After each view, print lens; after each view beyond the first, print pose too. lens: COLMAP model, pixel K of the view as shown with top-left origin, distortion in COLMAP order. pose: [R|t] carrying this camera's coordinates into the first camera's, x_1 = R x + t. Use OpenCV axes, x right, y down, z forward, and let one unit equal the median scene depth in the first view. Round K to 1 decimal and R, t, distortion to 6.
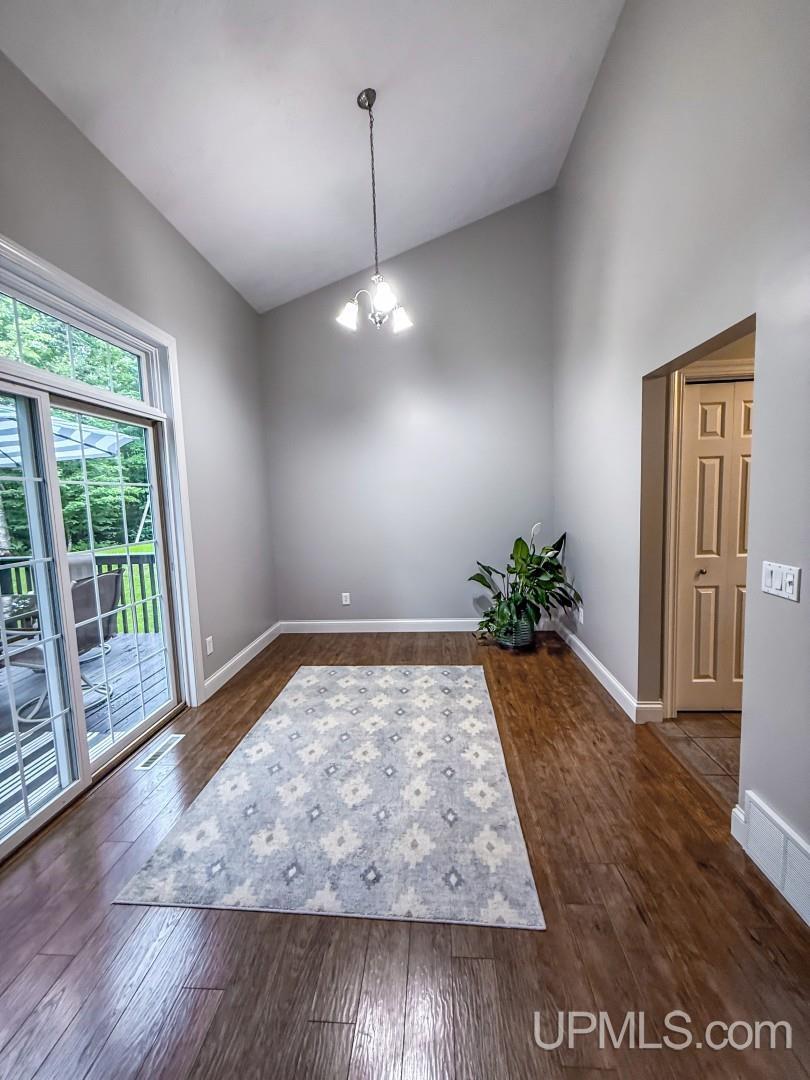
lens RADIAL K [[429.5, 0, 406.0], [0, 429.5, 536.2], [0, 0, 1]] dist [-0.000579, -0.000439]
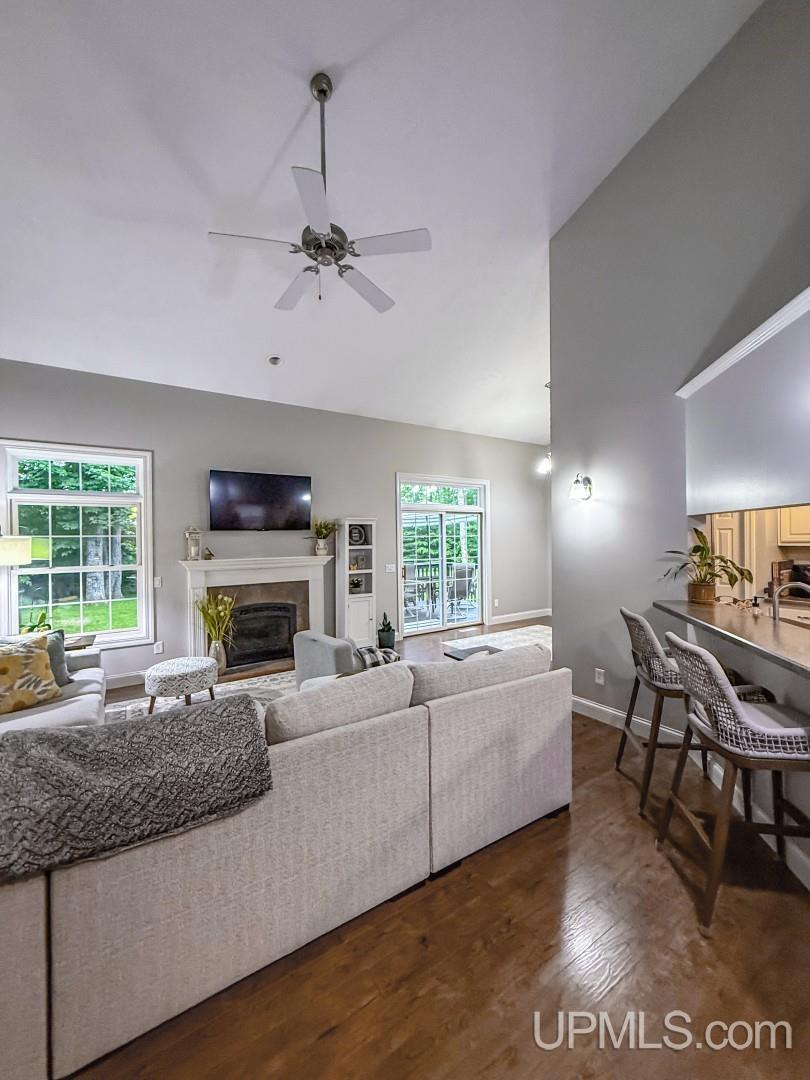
lens RADIAL K [[429.5, 0, 406.0], [0, 429.5, 536.2], [0, 0, 1]] dist [-0.000579, -0.000439]
pose [[0.607249, 0.028472, -0.794001, 1.271348], [-0.088195, 0.995597, -0.031750, 0.006482], [0.789601, 0.089307, 0.607086, -0.989759]]
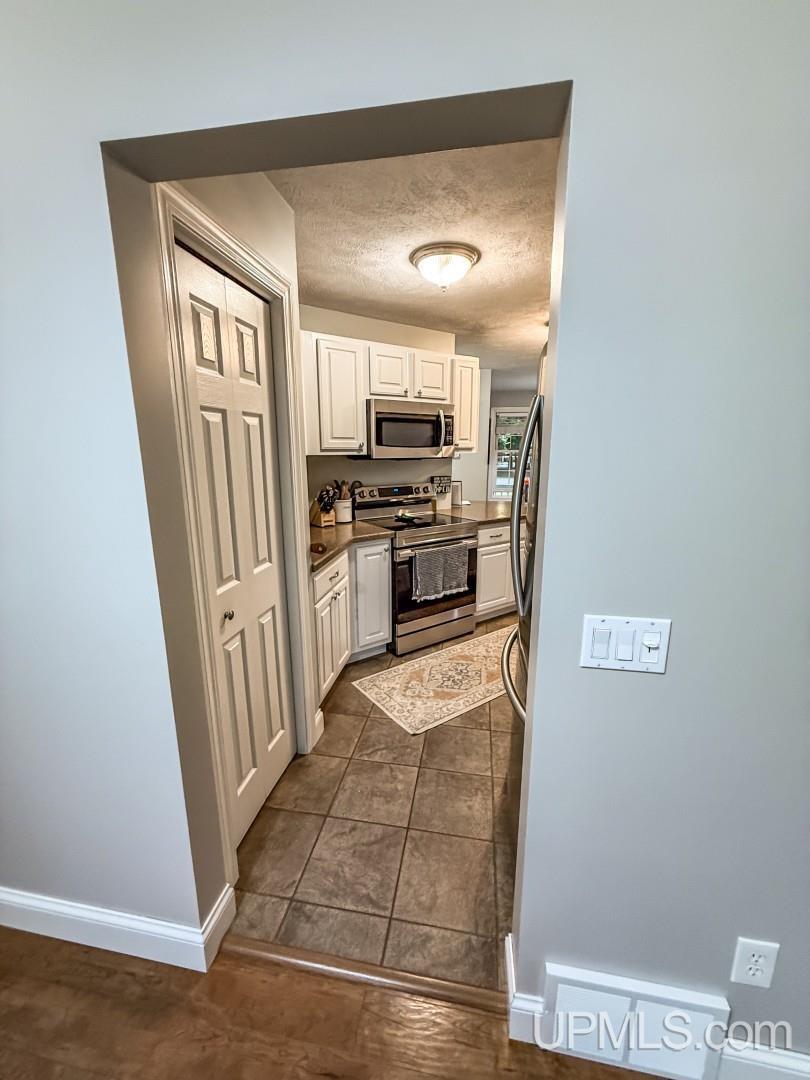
lens RADIAL K [[429.5, 0, 406.0], [0, 429.5, 536.2], [0, 0, 1]] dist [-0.000579, -0.000439]
pose [[0.098683, -0.169403, 0.980594, 0.177631], [0.090634, 0.982838, 0.160670, -0.091434], [-0.990983, 0.073020, 0.112343, 0.705358]]
